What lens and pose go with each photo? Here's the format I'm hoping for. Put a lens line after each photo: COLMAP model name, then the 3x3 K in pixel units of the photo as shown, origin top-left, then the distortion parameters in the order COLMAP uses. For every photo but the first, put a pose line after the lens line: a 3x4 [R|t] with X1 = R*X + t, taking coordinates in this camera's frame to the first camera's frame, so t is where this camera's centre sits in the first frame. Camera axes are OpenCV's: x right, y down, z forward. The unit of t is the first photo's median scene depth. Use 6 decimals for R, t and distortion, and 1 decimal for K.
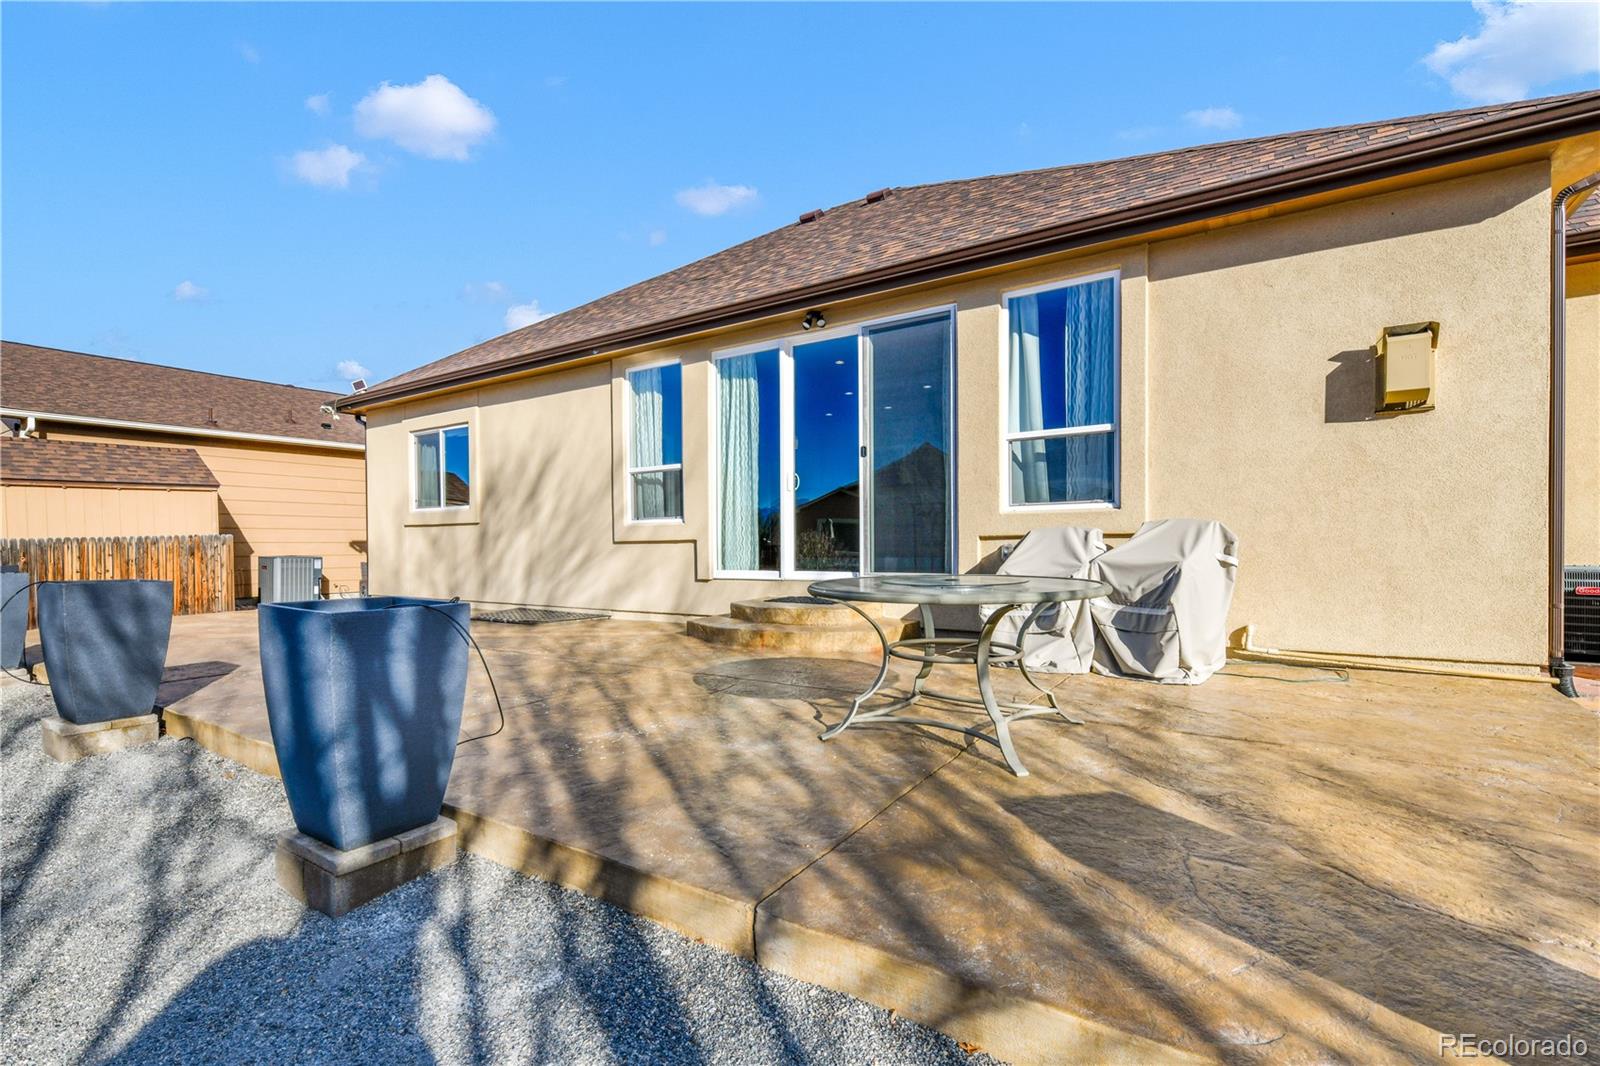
lens RADIAL K [[691.1, 0, 798.1], [0, 691.1, 548.7], [0, 0, 1]] dist [-0.000916, 0.000190]
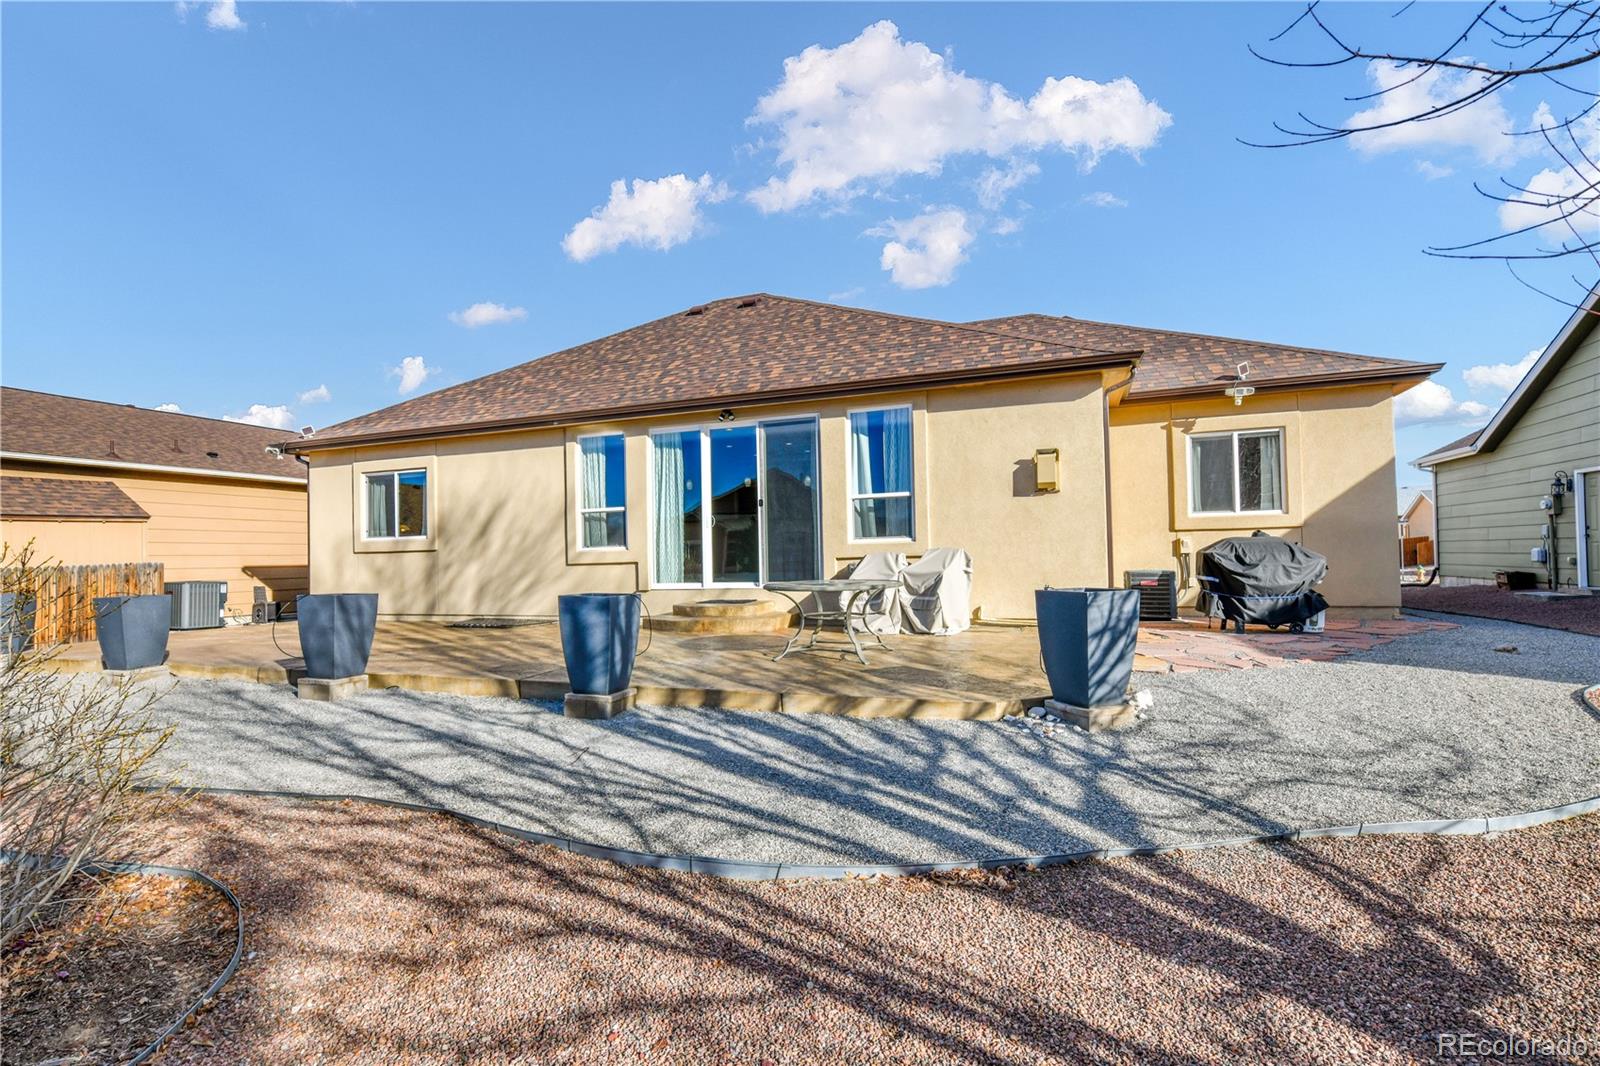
lens RADIAL K [[691.1, 0, 790.8], [0, 691.1, 534.8], [0, 0, 1]] dist [-0.000916, 0.000190]
pose [[0.975315, -0.006613, 0.220718, -0.175326], [0.015795, 0.999080, -0.039864, -0.008079], [-0.220252, 0.042366, 0.974523, -0.493806]]
